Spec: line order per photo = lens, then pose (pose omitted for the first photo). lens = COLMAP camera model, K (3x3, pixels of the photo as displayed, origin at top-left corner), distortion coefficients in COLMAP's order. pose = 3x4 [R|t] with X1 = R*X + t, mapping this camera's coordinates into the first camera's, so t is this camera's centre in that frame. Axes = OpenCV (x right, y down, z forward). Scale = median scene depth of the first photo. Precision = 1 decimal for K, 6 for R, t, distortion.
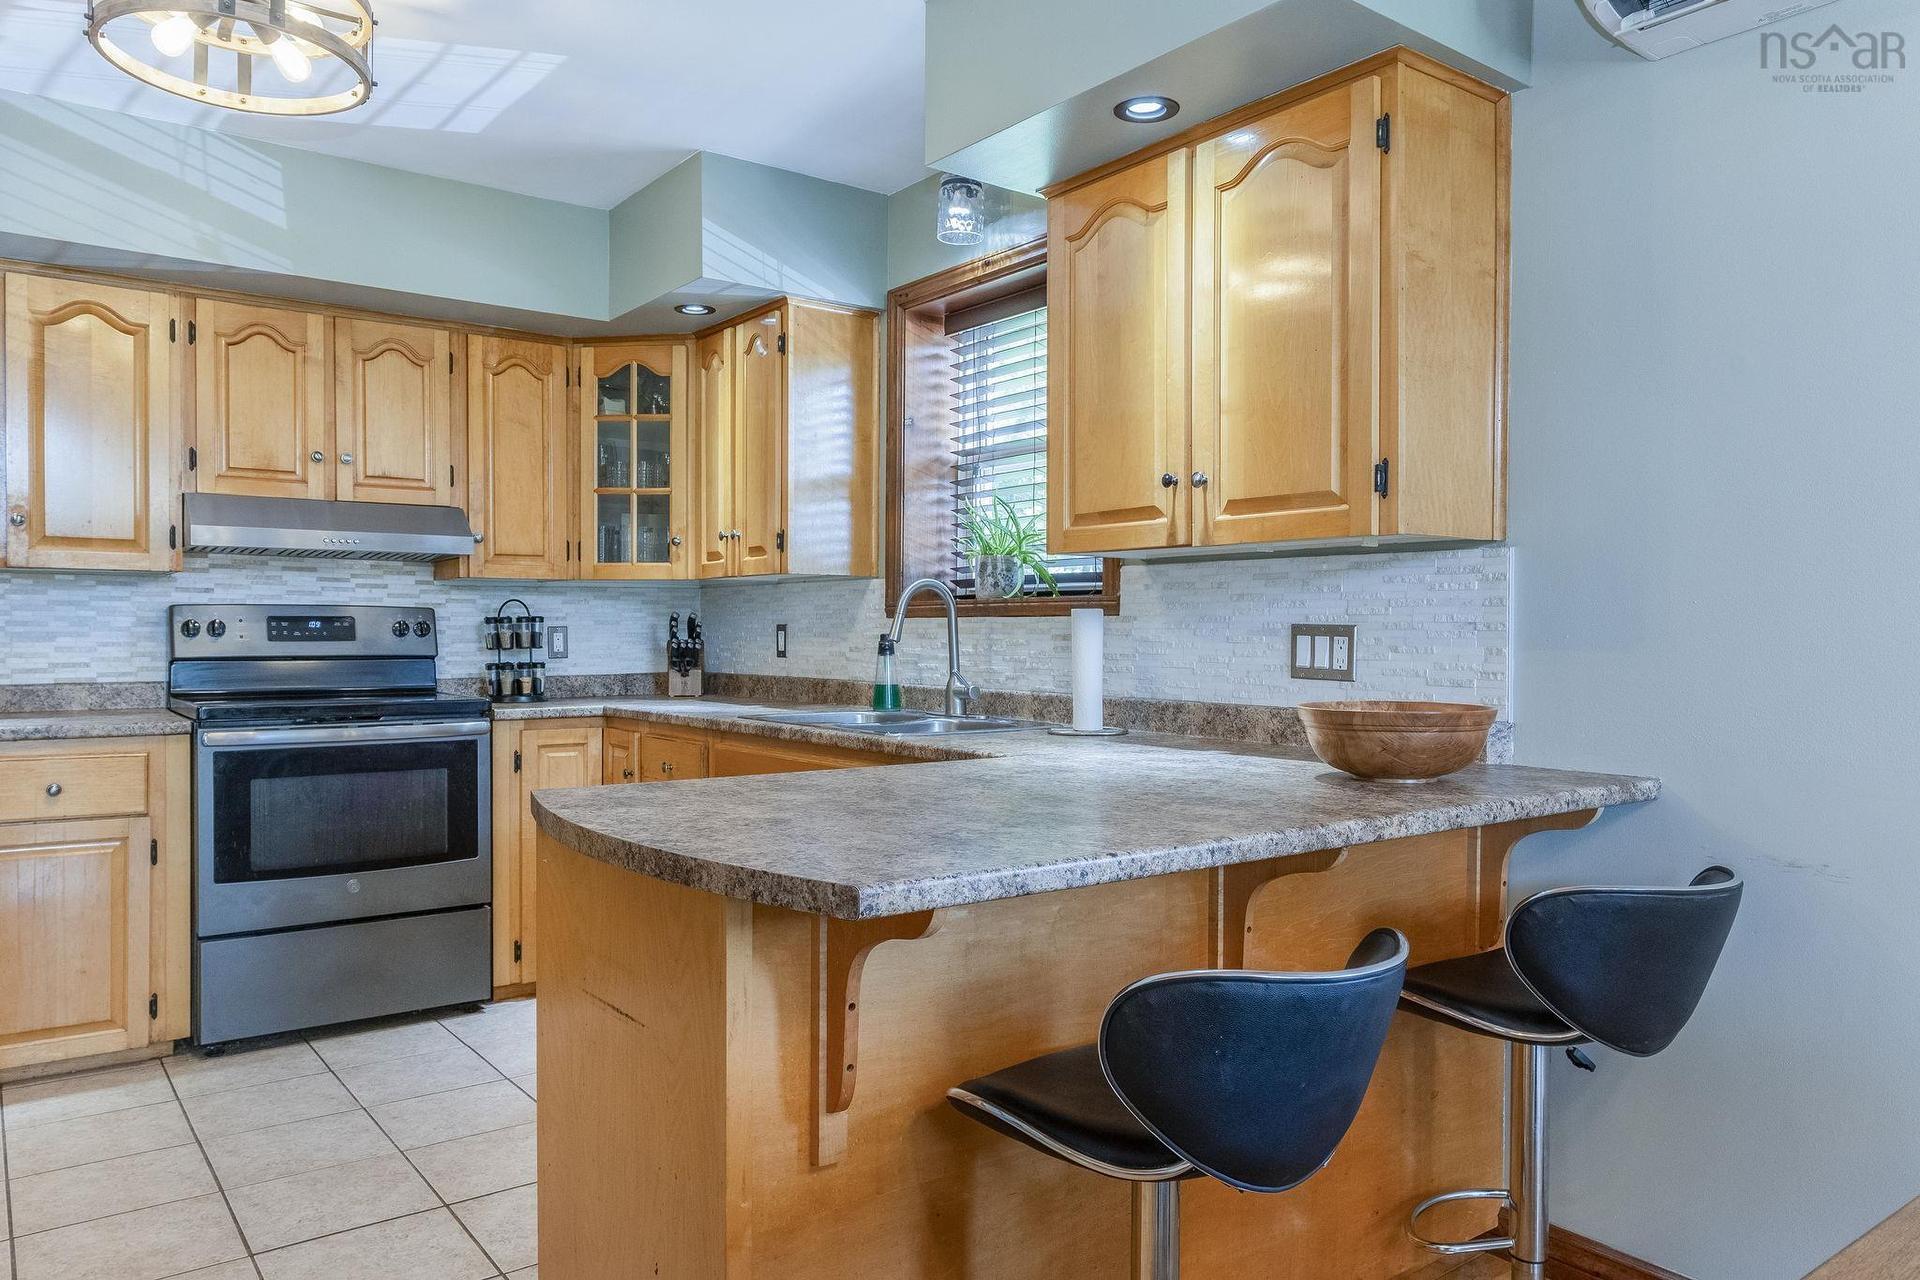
lens RADIAL K [[1316.9, 0, 967.8], [0, 1316.9, 661.3], [0, 0, 1]] dist [-0.002948, 0.002407]
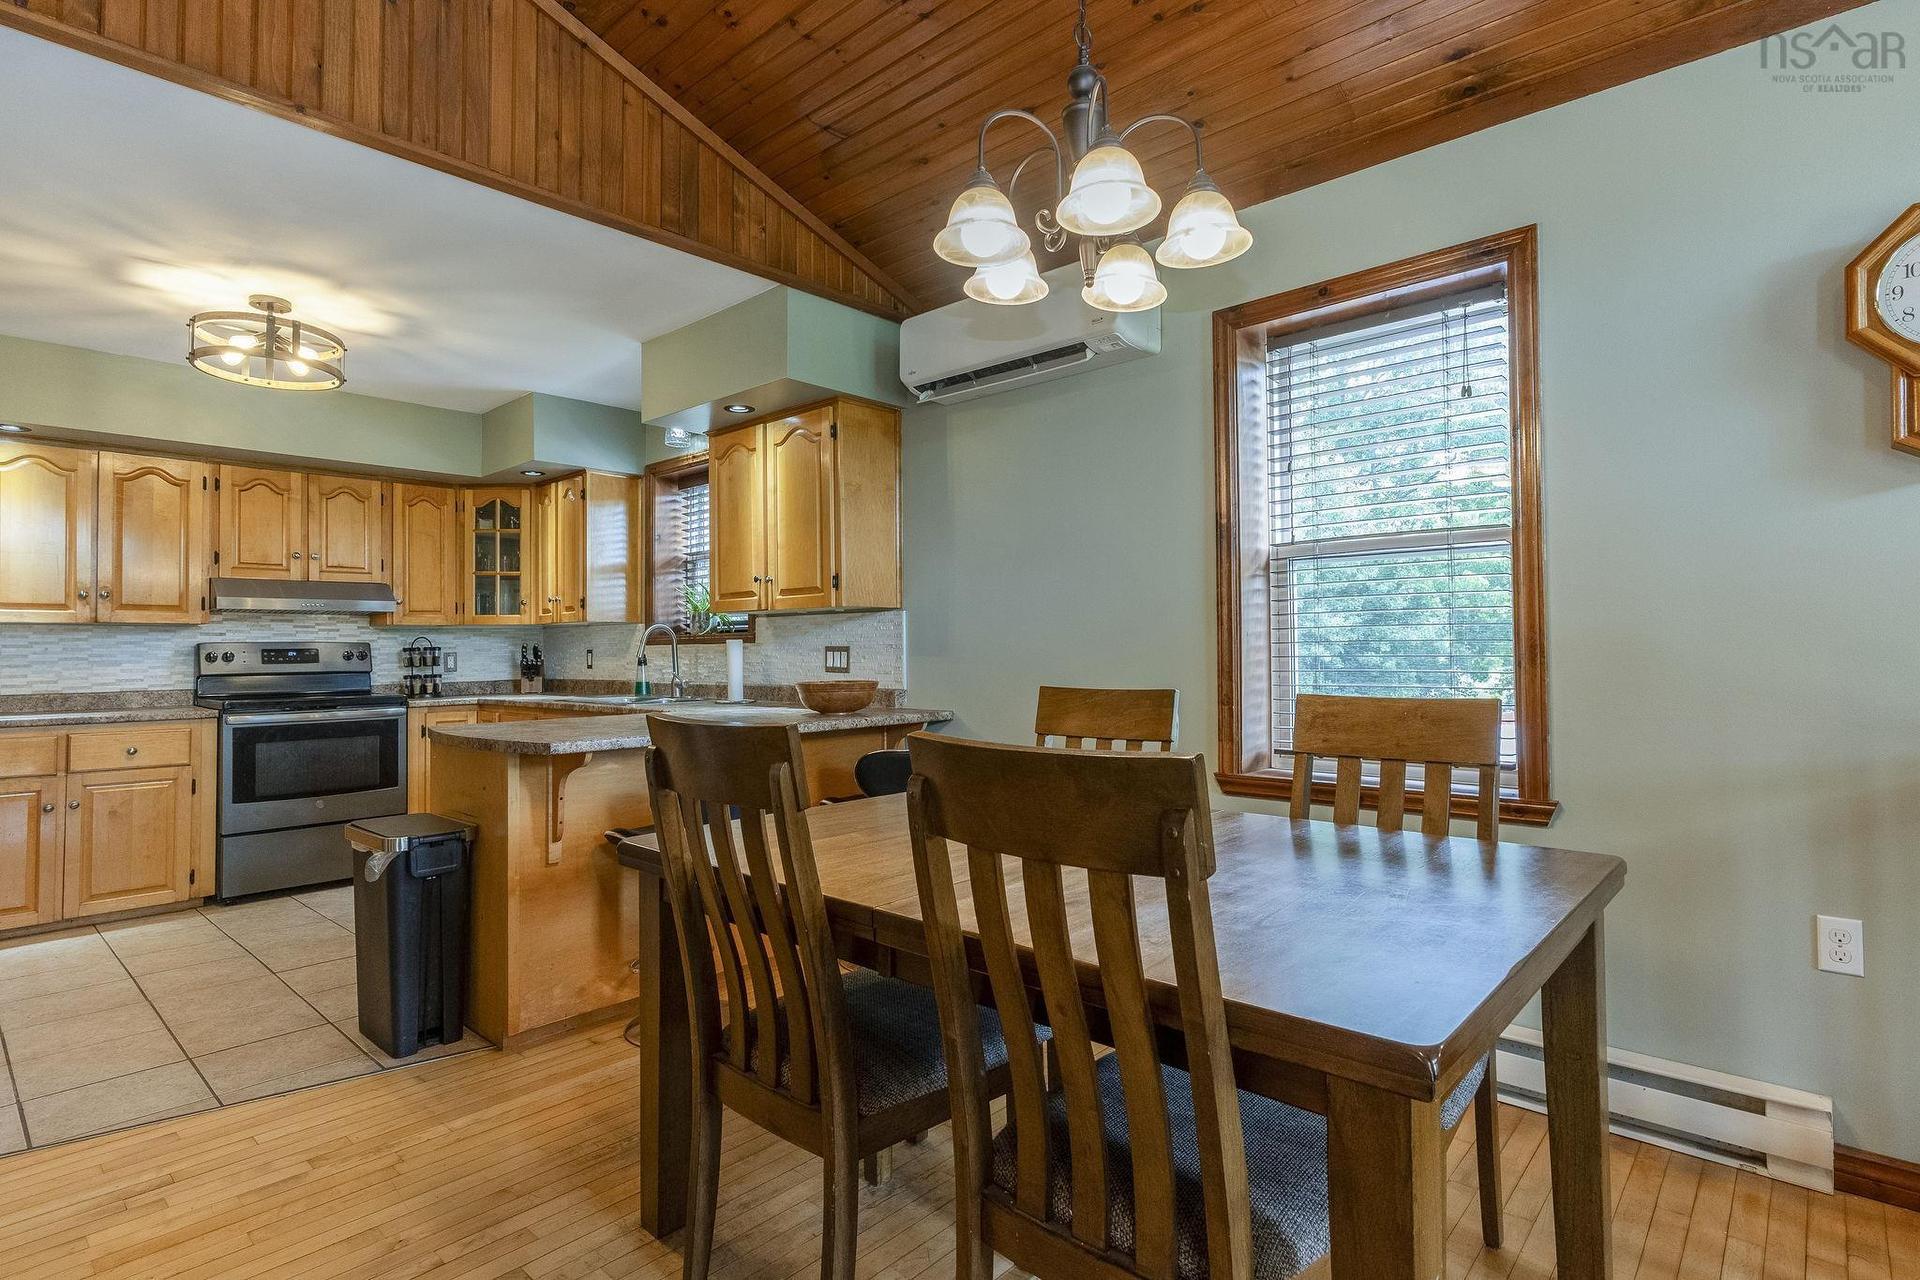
lens RADIAL K [[960.4, 0, 959.9], [0, 960.4, 634.1], [0, 0, 1]] dist [0.008789, -0.002837]
pose [[0.984513, -0.011148, 0.174956, 0.146478], [0.018324, 0.999053, -0.039455, 0.012825], [-0.174351, 0.042050, 0.983785, -0.413488]]
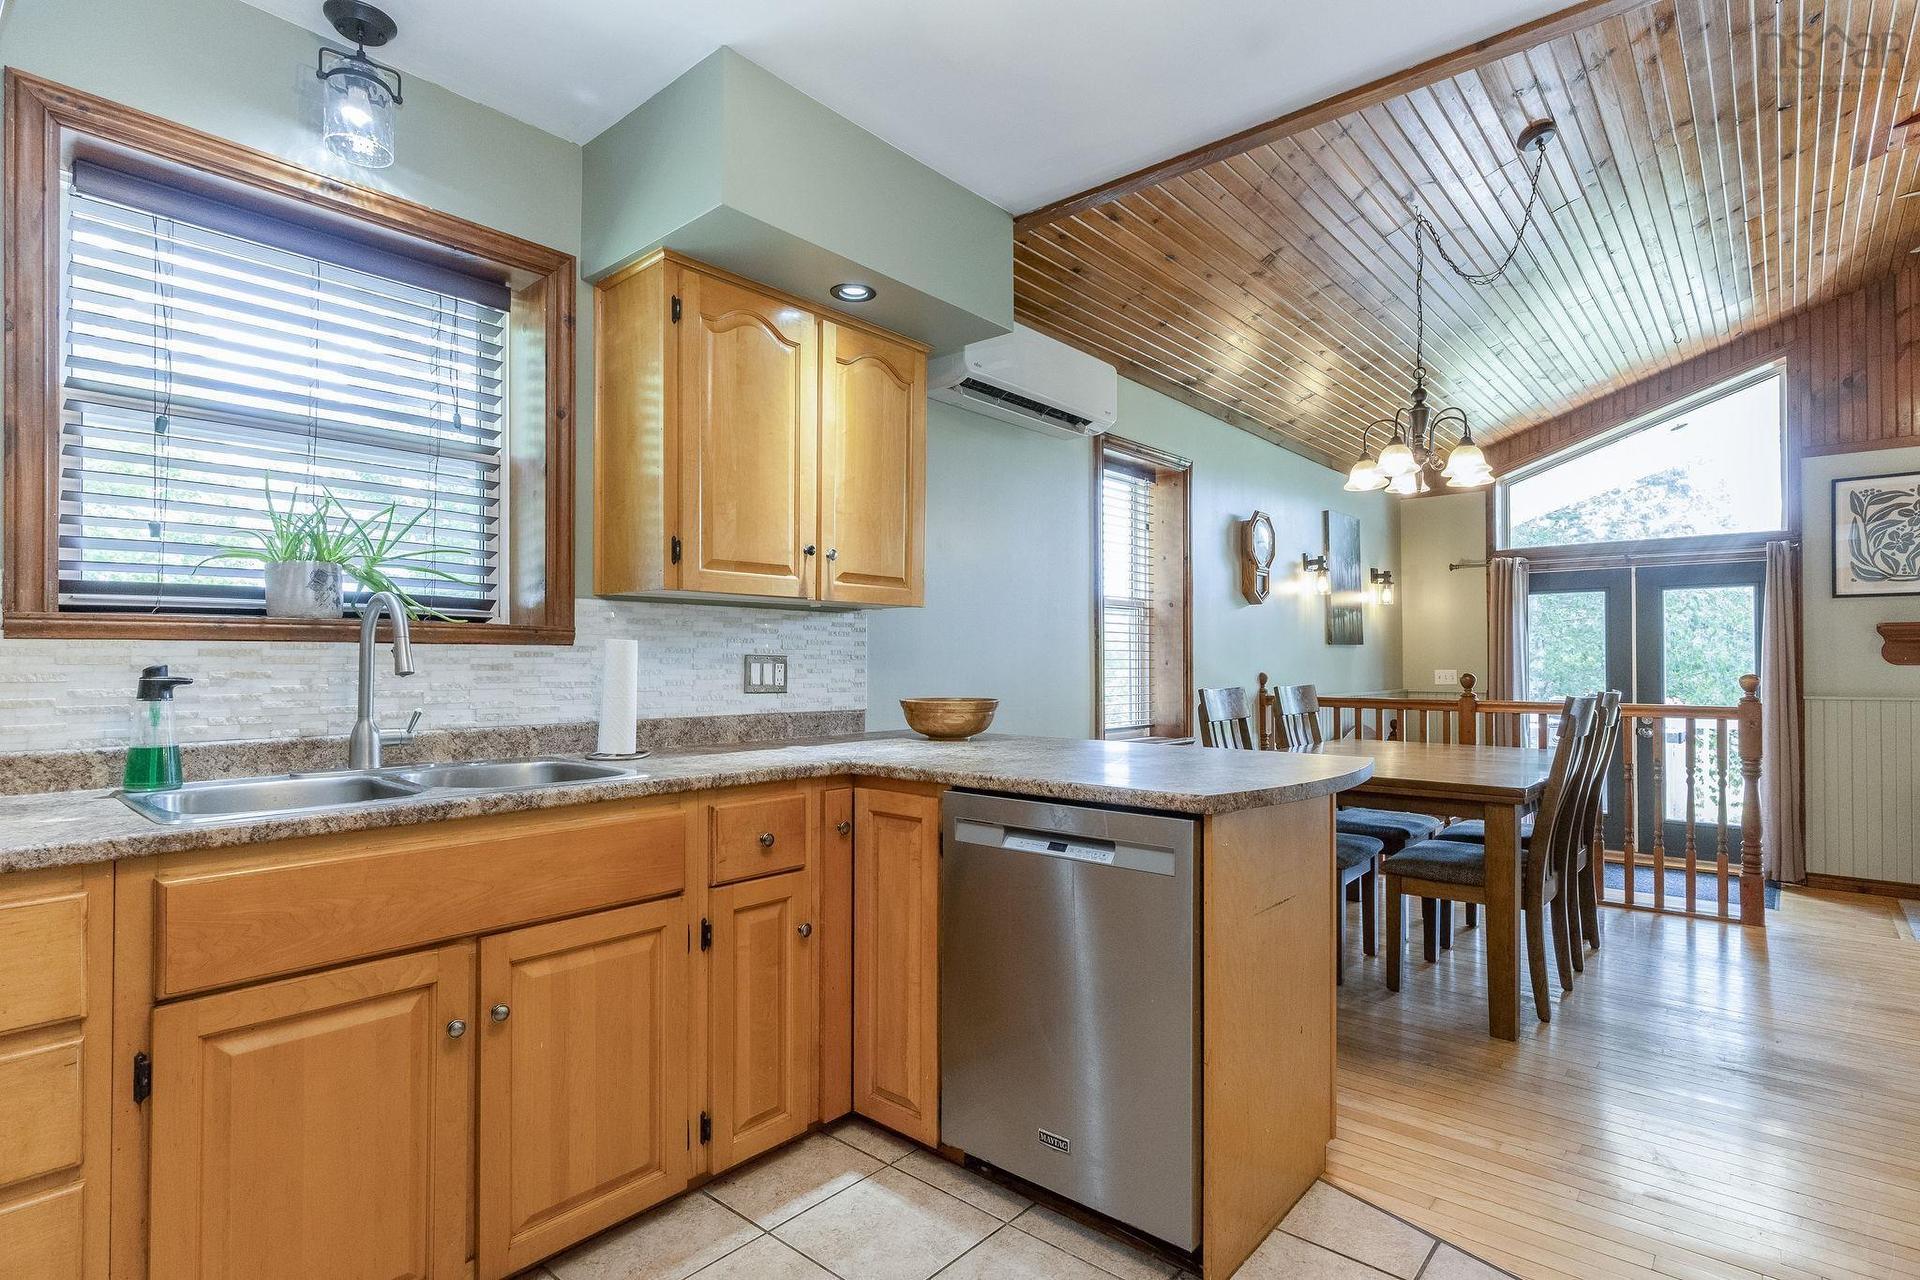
lens RADIAL K [[960.4, 0, 973.3], [0, 960.4, 653.4], [0, 0, 1]] dist [0.008789, -0.002837]
pose [[-0.212170, 0.002454, 0.977230, -0.621159], [0.020690, 0.999784, 0.001981, -0.020563], [-0.977014, 0.020639, -0.212175, 0.757168]]
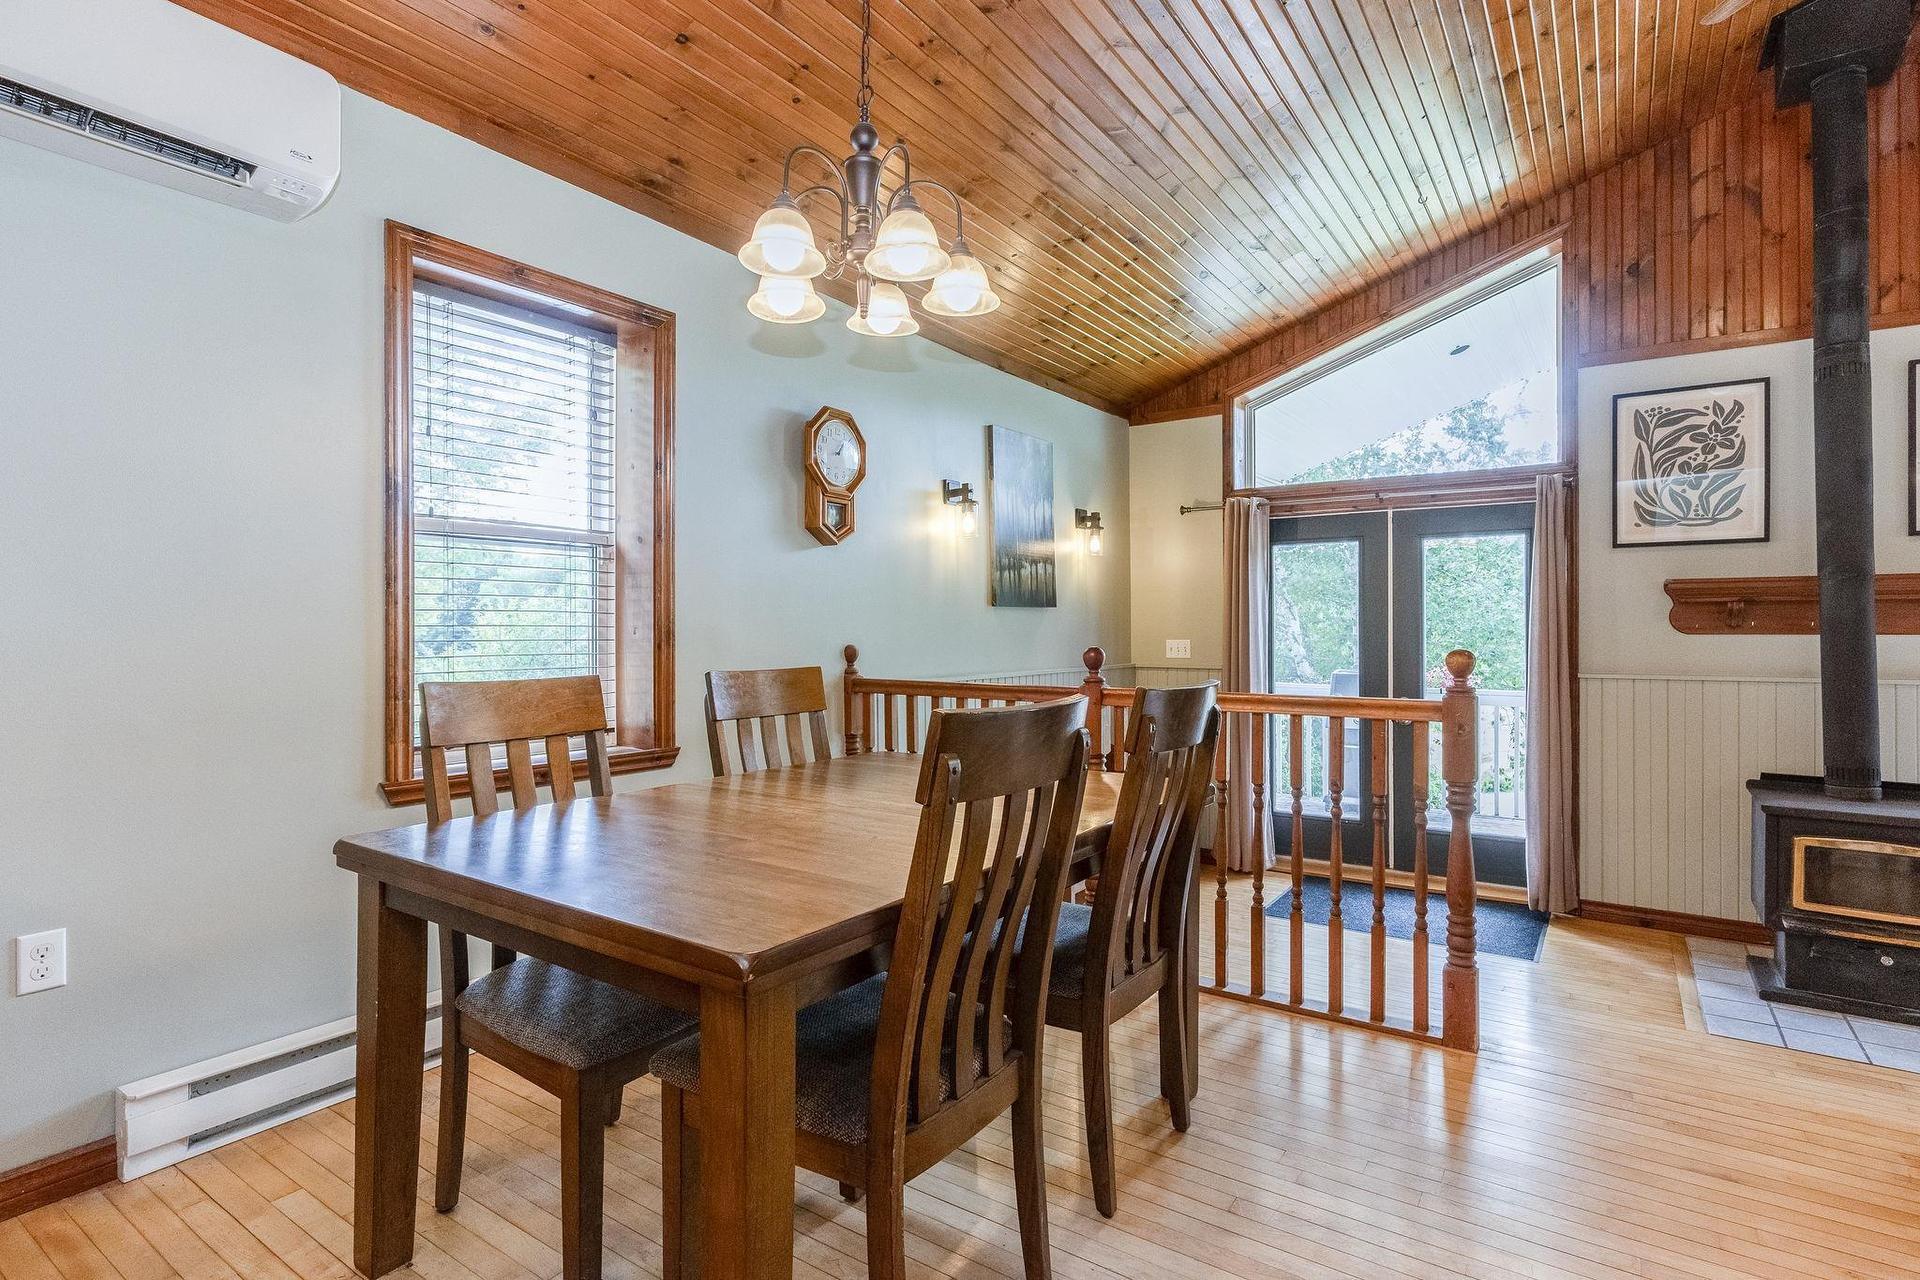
lens RADIAL K [[960.4, 0, 965.2], [0, 960.4, 627.3], [0, 0, 1]] dist [0.008789, -0.002837]
pose [[-0.315510, -0.006193, 0.948902, -0.262908], [0.018418, 0.999750, 0.012649, -0.007881], [-0.948743, 0.021468, -0.315317, 0.189306]]
